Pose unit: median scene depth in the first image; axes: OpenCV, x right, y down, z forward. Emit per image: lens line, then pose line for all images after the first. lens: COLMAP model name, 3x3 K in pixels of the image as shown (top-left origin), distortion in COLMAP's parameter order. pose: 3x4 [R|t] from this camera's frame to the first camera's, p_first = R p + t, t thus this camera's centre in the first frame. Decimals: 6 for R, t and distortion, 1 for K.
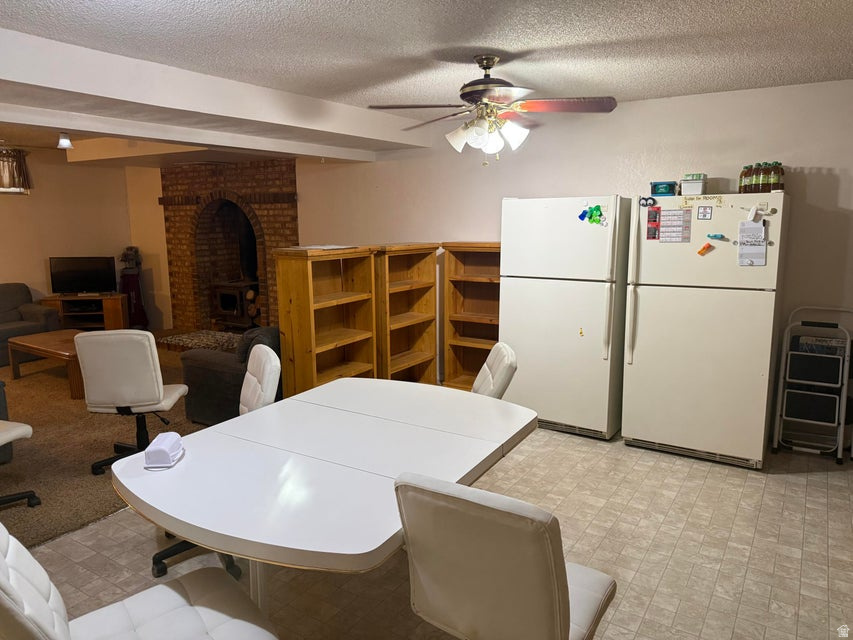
lens RADIAL K [[599.3, 0, 426.5], [0, 599.3, 320.0], [0, 0, 1]] dist [-0.007423, -0.007352]
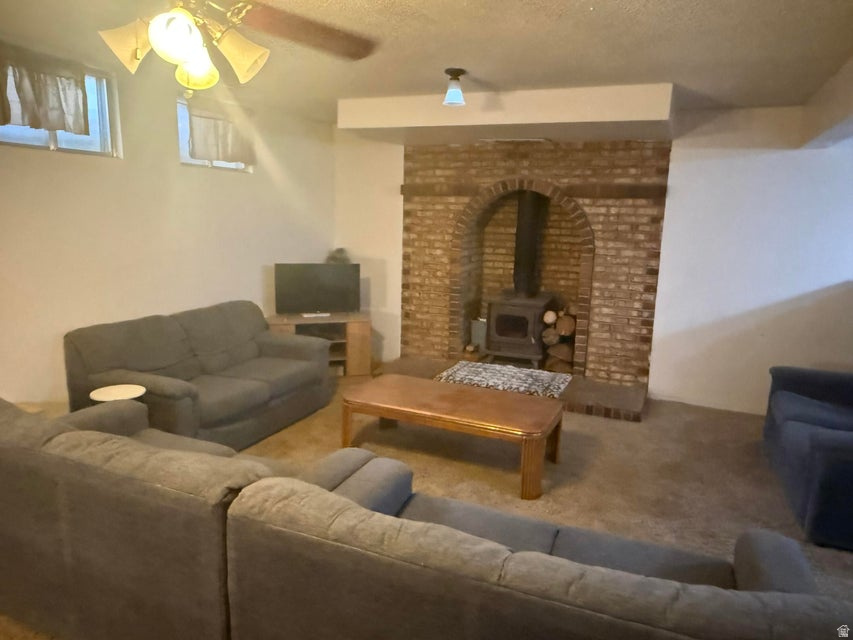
lens RADIAL K [[575.6, 0, 425.3], [0, 575.6, 315.6], [0, 0, 1]] dist [0.006060, 0.000058]
pose [[0.985635, -0.001042, 0.168884, -0.561727], [0.000243, 0.999989, 0.004752, -0.046138], [-0.168887, -0.004643, 0.985624, 0.294720]]
